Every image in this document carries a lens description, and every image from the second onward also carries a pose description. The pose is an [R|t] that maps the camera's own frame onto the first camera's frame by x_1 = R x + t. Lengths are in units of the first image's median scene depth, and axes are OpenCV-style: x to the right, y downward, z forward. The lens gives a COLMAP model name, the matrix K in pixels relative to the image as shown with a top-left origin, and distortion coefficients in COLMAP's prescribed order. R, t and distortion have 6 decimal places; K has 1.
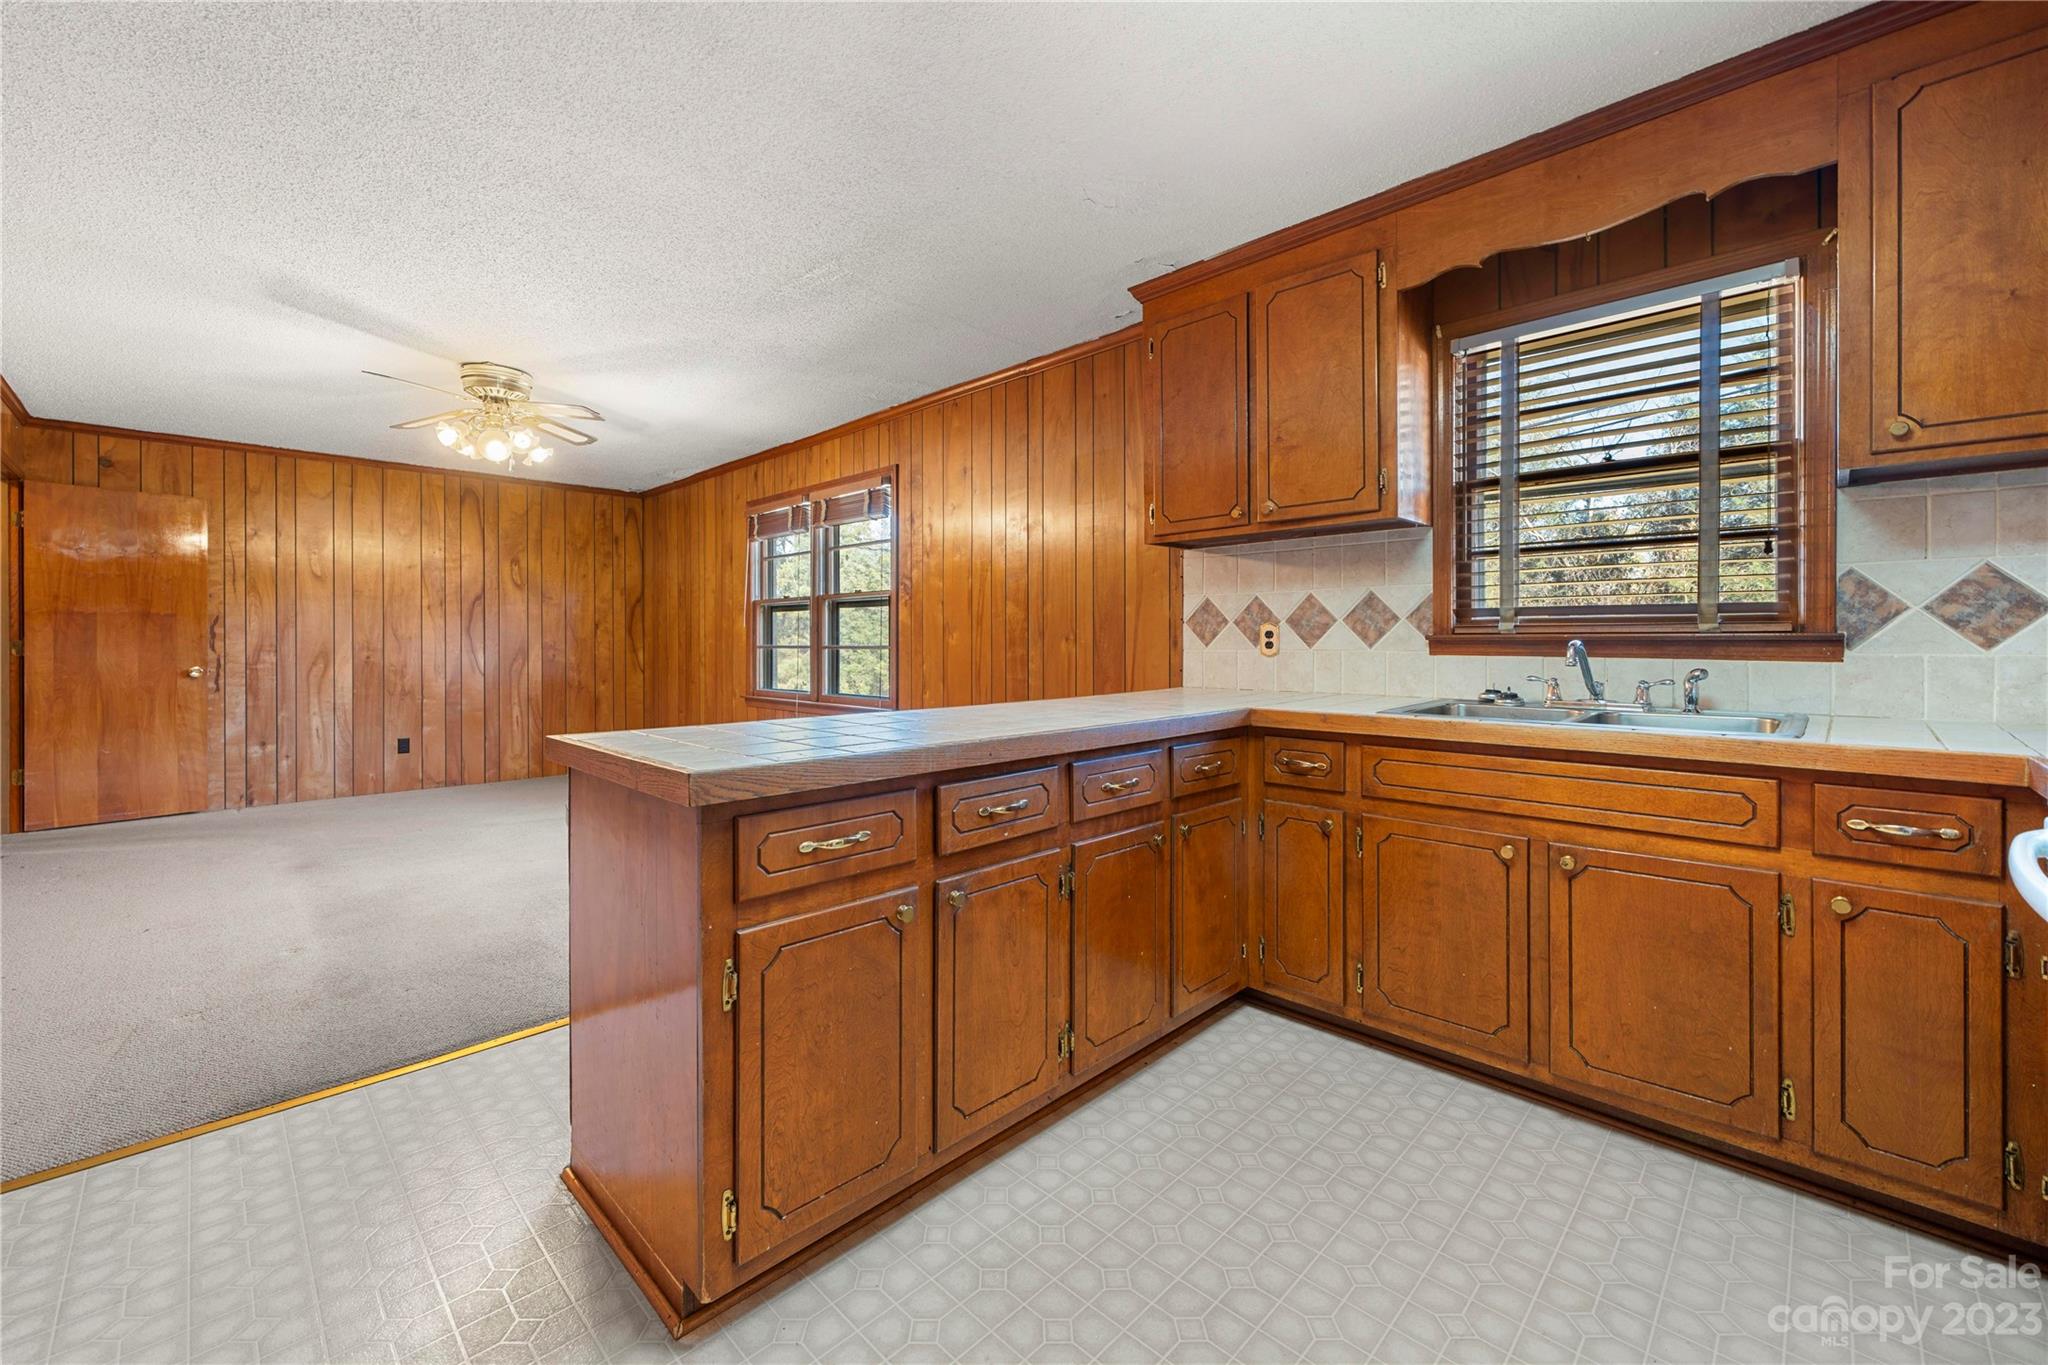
lens RADIAL K [[830.0, 0, 1021.5], [0, 830.0, 645.5], [0, 0, 1]] dist [0.000718, -0.000021]
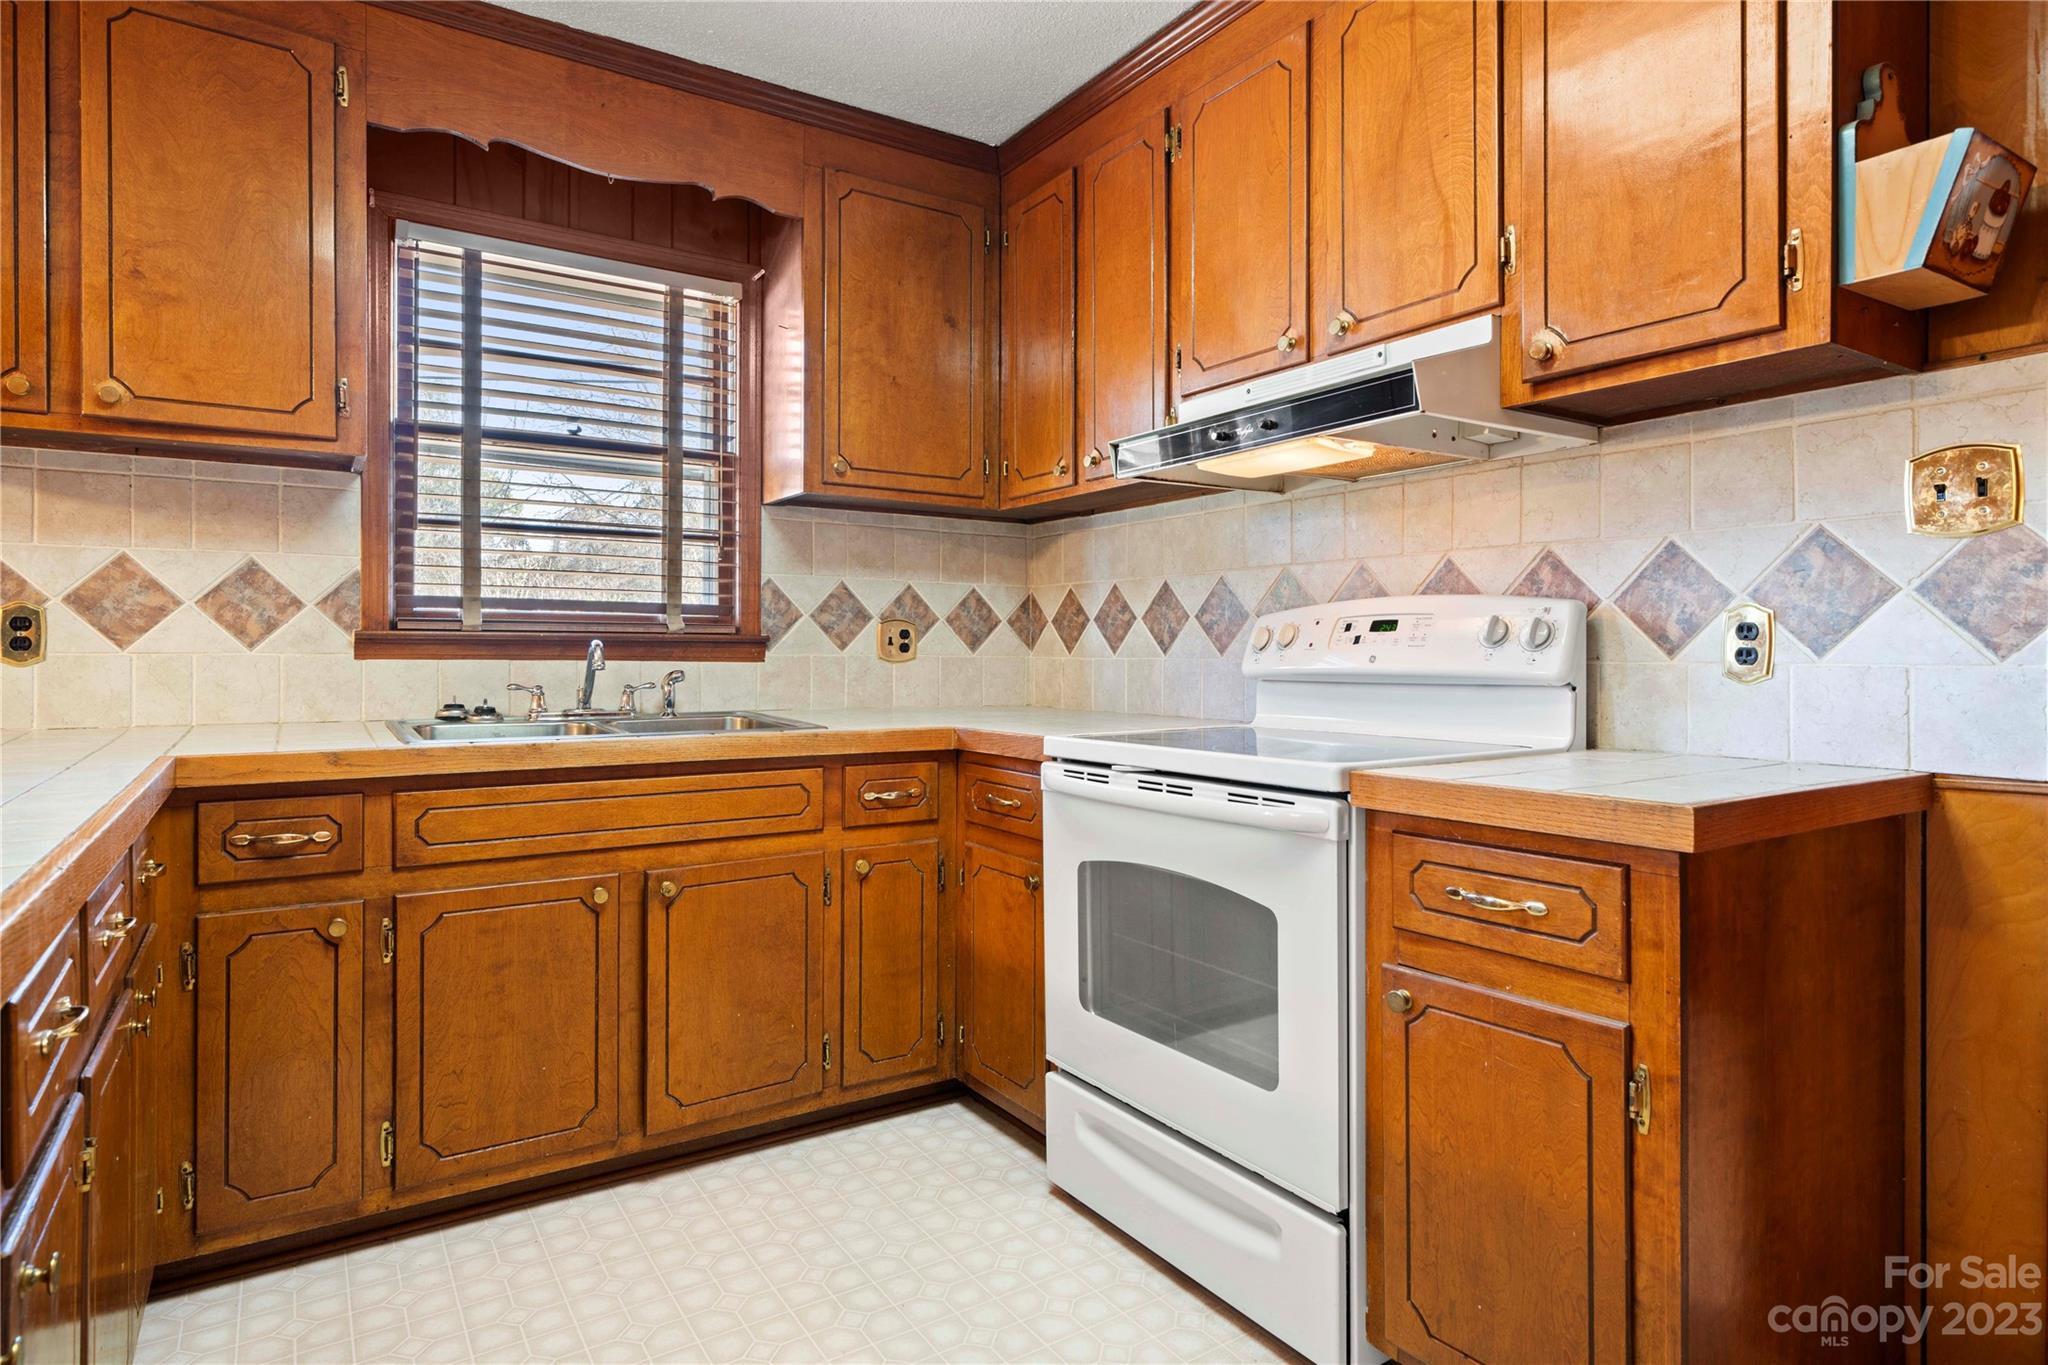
lens RADIAL K [[1116.1, 0, 1021.3], [0, 1116.1, 653.7], [0, 0, 1]] dist [-0.002239, -0.000489]
pose [[0.208479, -0.000930, 0.978026, -0.384360], [-0.000976, 0.999999, 0.001159, 0.006634], [-0.978026, -0.001196, 0.208477, 0.337264]]
